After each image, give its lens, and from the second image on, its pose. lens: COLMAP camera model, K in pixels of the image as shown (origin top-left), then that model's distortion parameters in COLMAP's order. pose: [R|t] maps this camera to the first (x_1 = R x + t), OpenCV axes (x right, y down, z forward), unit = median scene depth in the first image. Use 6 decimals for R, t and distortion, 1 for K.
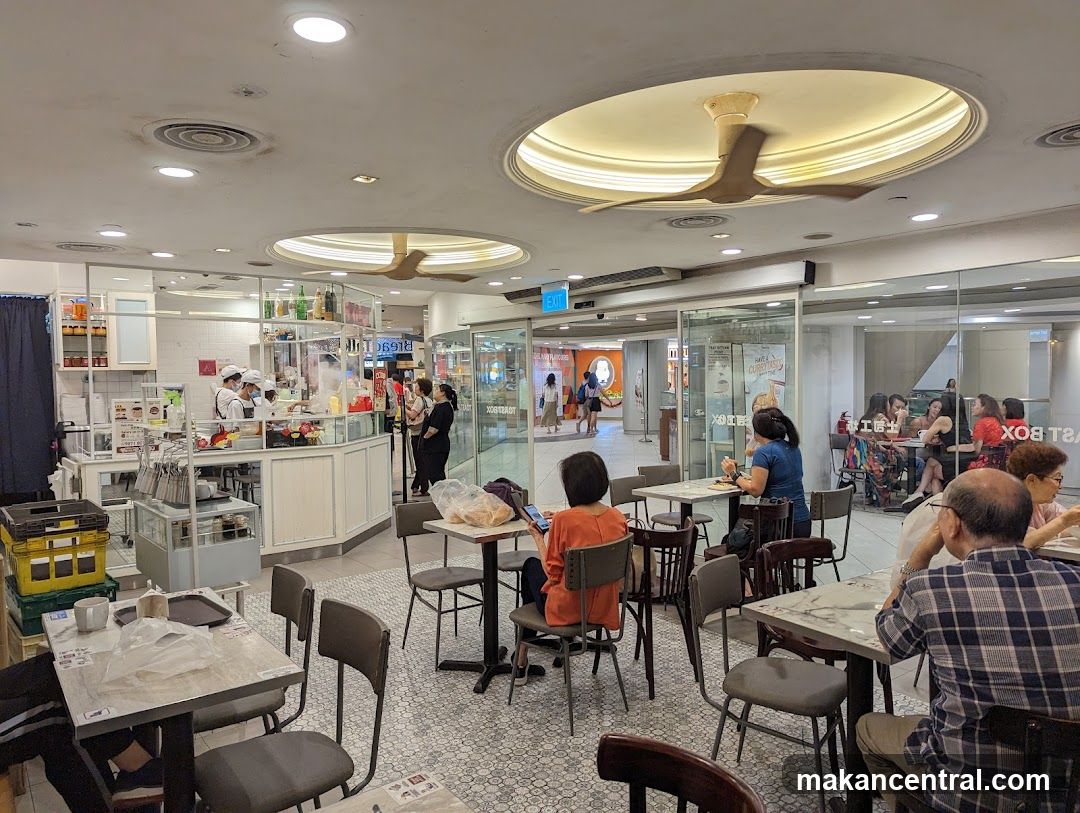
lens RADIAL K [[802.3, 0, 540.6], [0, 802.3, 405.2], [0, 0, 1]] dist [0.058861, -0.001120]
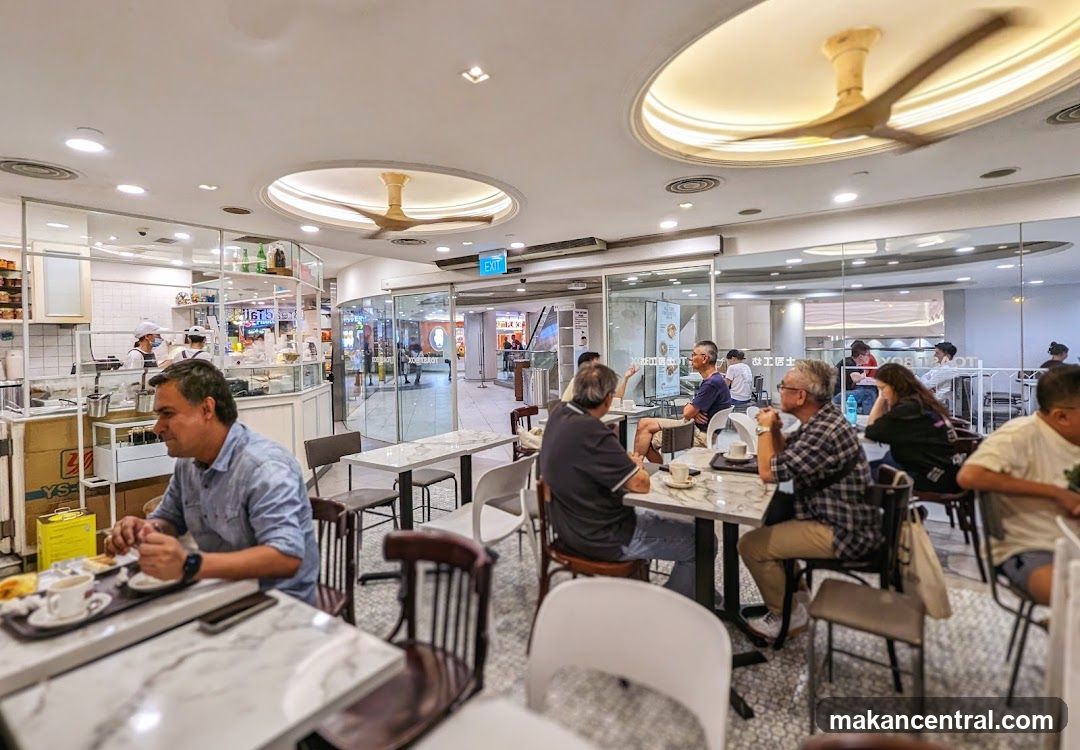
lens RADIAL K [[511.4, 0, 496.2], [0, 511.4, 347.6], [0, 0, 1]] dist [-0.012364, 0.000465]
pose [[0.945734, -0.006722, 0.324872, -0.221862], [0.020151, 0.999075, -0.037988, 0.019852], [-0.324316, 0.042473, 0.944995, 0.284338]]
